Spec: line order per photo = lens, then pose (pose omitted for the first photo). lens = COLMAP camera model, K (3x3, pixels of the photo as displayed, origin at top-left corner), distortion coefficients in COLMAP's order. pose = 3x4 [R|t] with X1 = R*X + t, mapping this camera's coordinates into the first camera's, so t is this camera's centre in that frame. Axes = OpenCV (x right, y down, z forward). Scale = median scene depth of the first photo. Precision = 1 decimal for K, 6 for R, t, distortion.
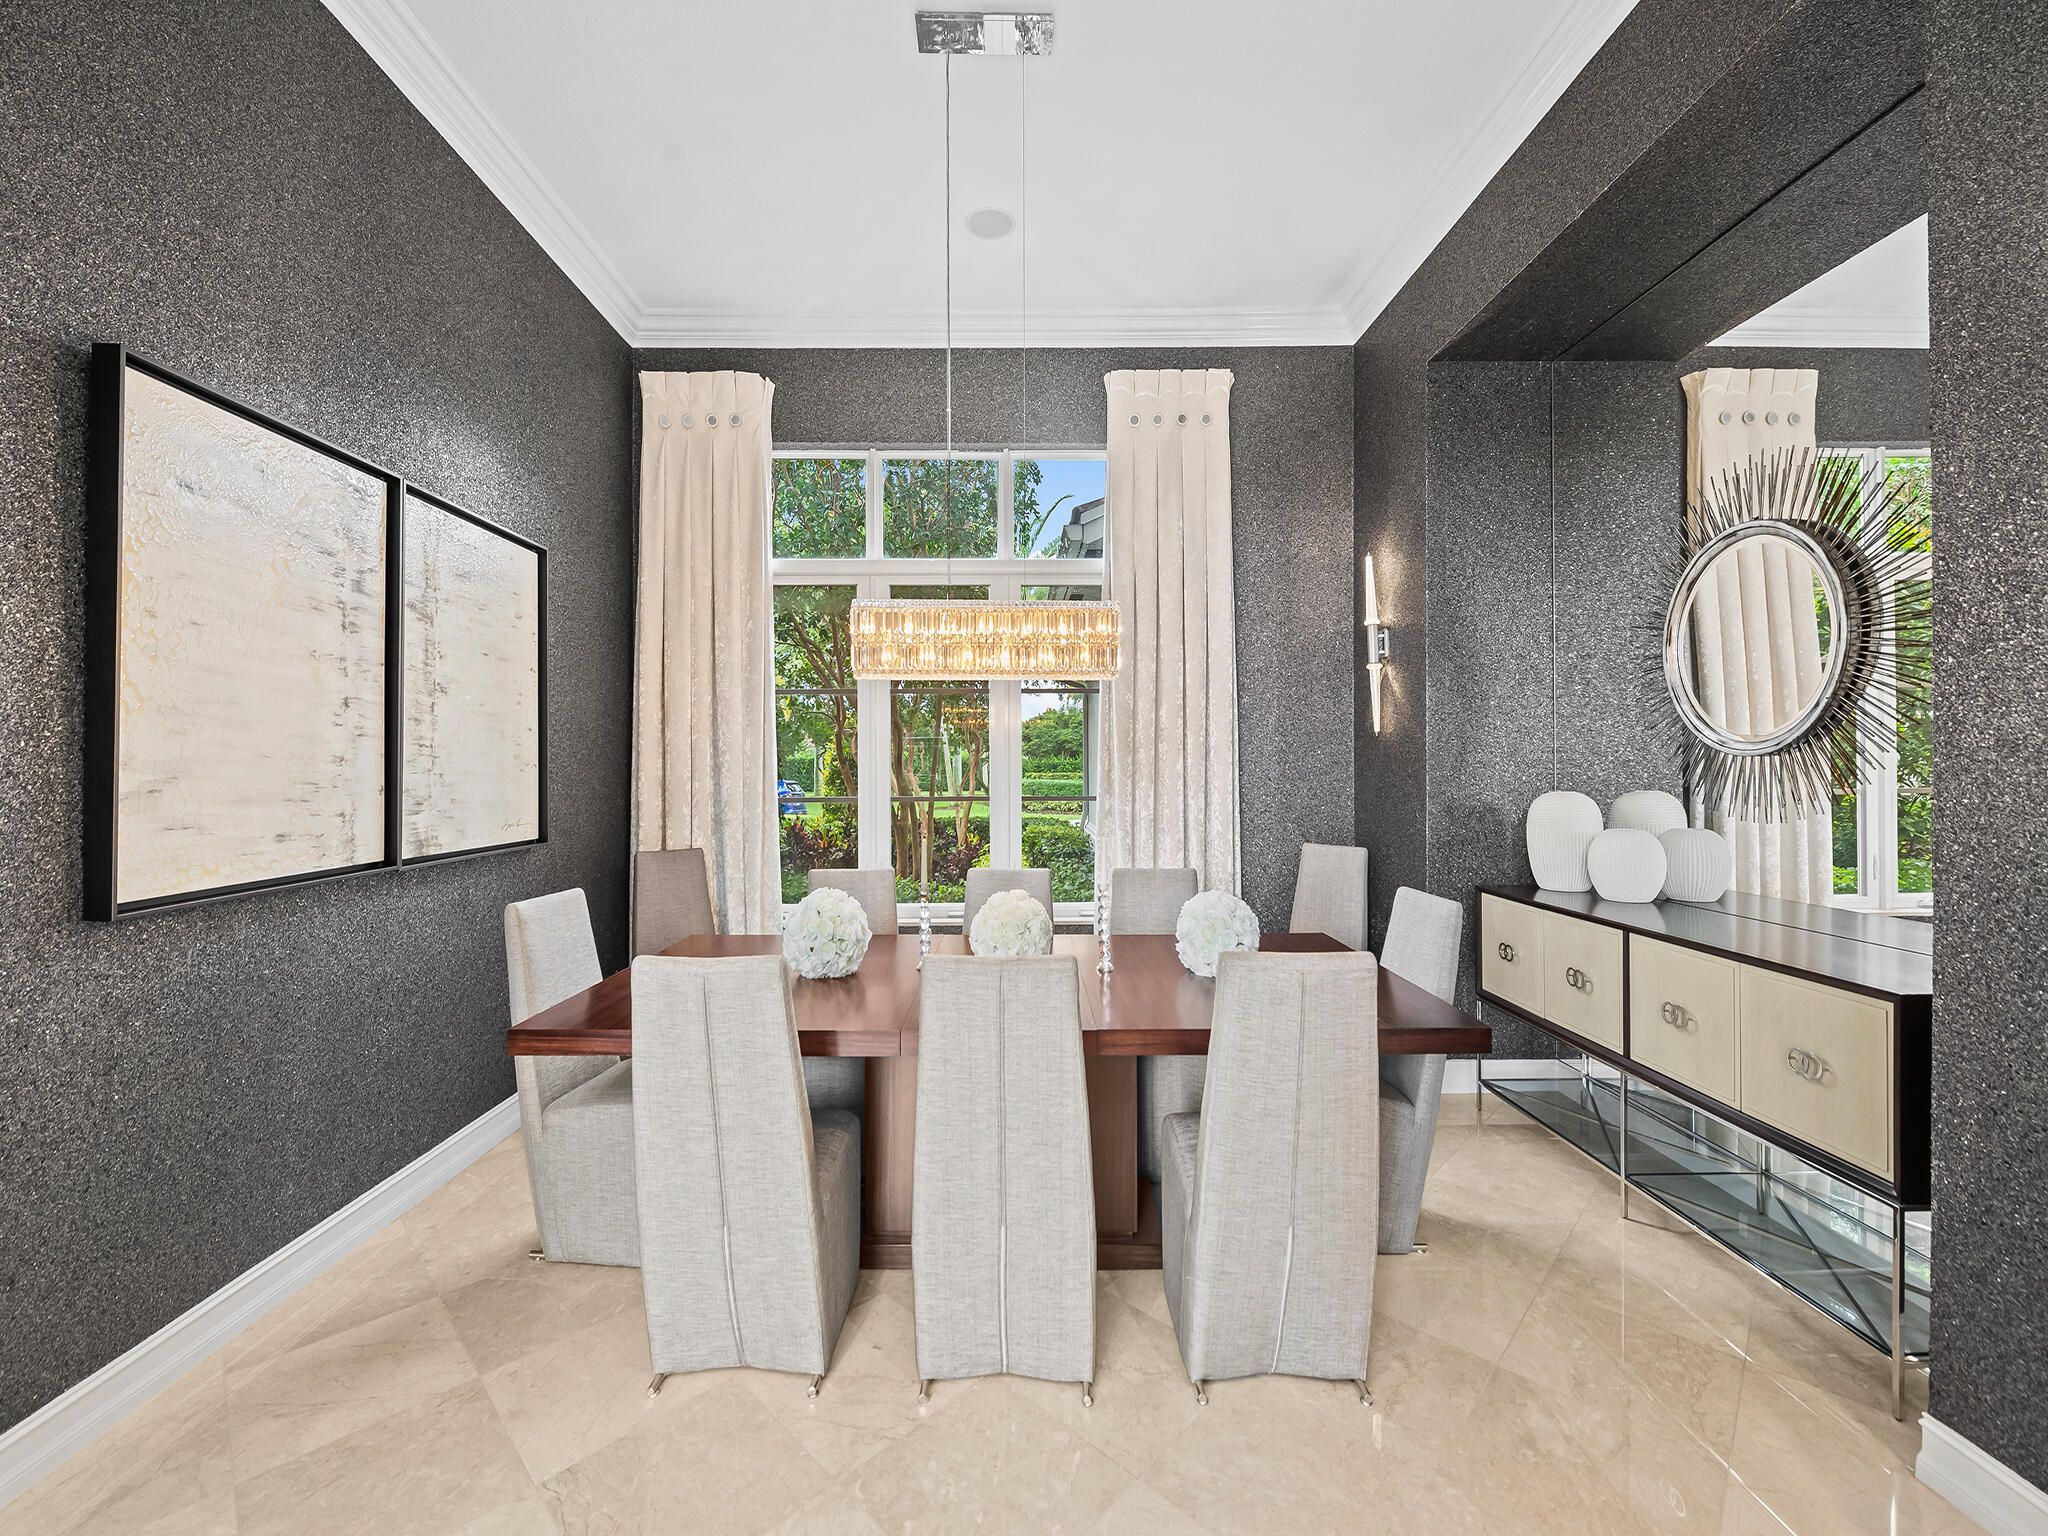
lens RADIAL K [[873.2, 0, 1016.2], [0, 873.2, 774.3], [0, 0, 1]] dist [0.006551, -0.003352]
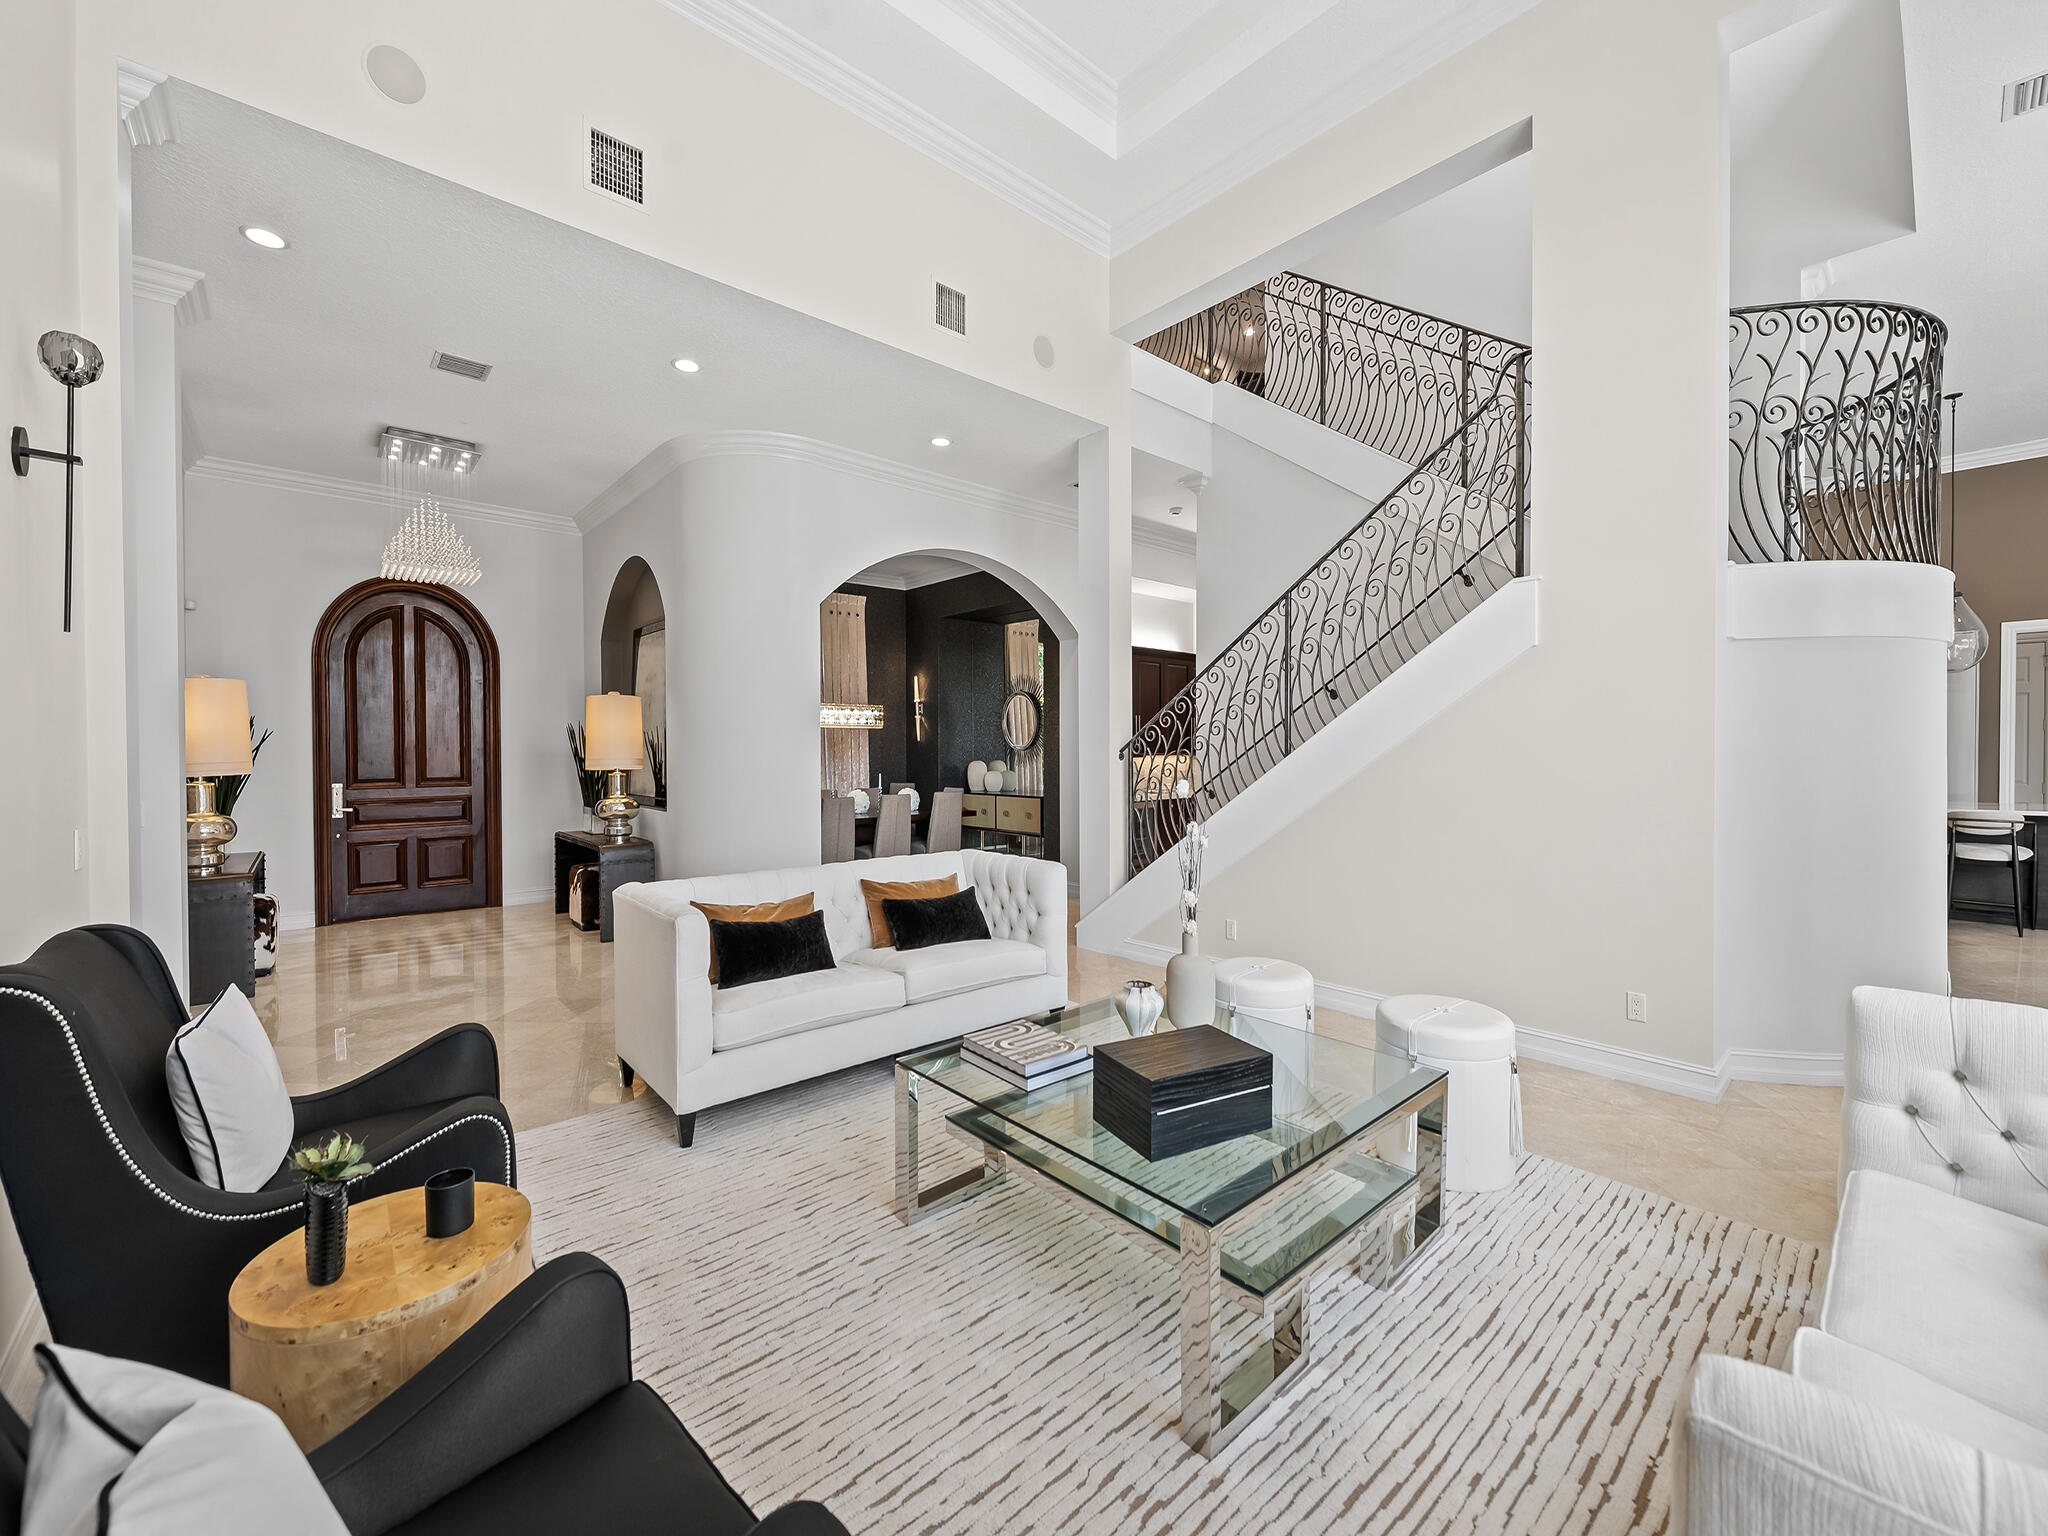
lens RADIAL K [[820.0, 0, 1027.5], [0, 820.0, 762.5], [0, 0, 1]] dist [0.000300, -0.001657]
pose [[0.761166, -0.004073, 0.648544, -1.303840], [-0.004132, 0.999930, 0.011128, -0.008844], [-0.648544, -0.011150, 0.761096, -1.561324]]
